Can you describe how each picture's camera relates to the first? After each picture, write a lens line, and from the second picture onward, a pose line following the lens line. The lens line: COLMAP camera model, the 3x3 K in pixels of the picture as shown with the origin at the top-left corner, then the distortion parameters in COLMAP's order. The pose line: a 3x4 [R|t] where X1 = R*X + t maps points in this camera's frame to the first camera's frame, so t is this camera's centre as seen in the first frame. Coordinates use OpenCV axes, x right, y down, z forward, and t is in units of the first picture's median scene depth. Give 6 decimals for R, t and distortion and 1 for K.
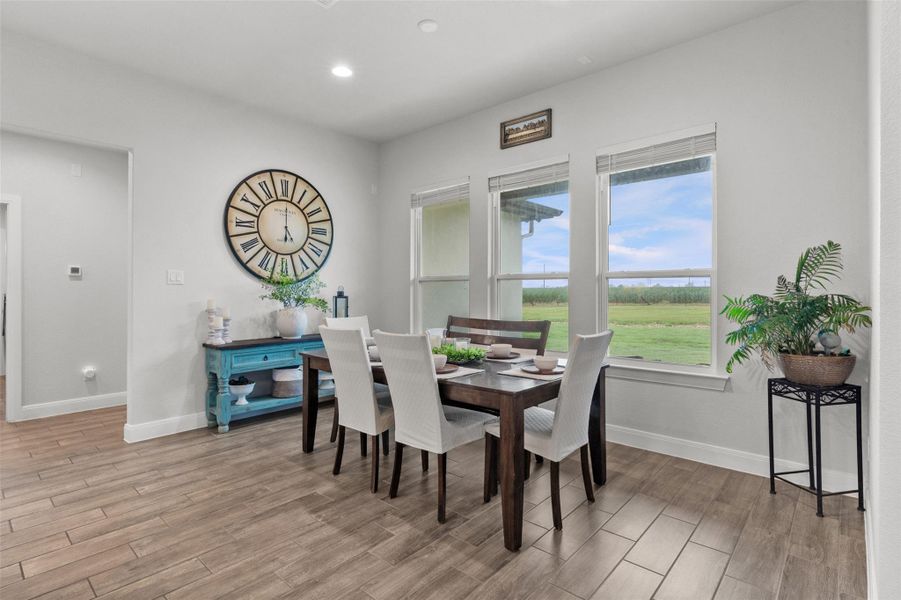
lens RADIAL K [[458.1, 0, 449.8], [0, 458.1, 286.3], [0, 0, 1]] dist [0.001431, 0.000446]
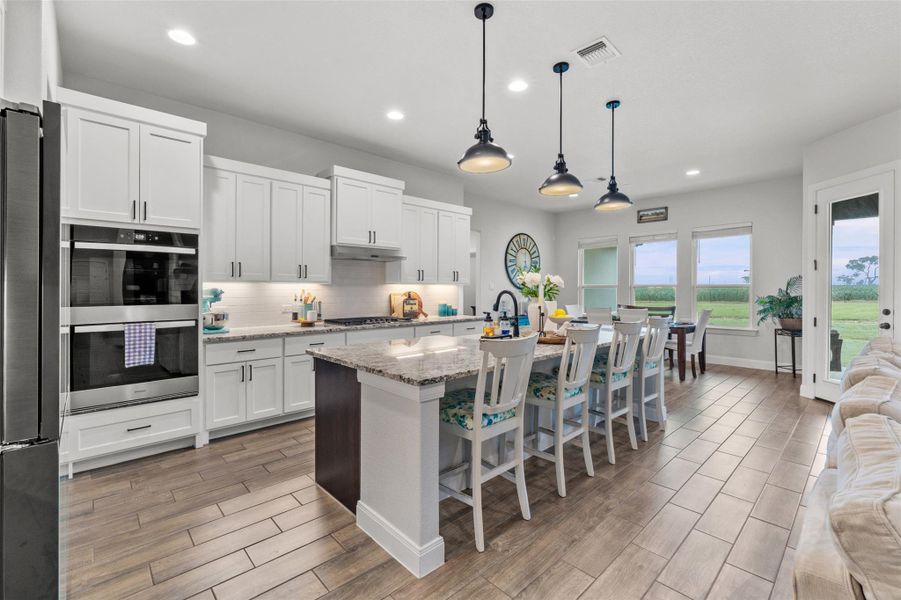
lens RADIAL K [[389.5, 0, 460.7], [0, 389.5, 287.1], [0, 0, 1]] dist [-0.001765, -0.000265]
pose [[0.996253, 0.000230, -0.086492, -0.569734], [0.000009, 0.999996, 0.002766, -0.022472], [0.086492, -0.002756, 0.996249, -0.867199]]
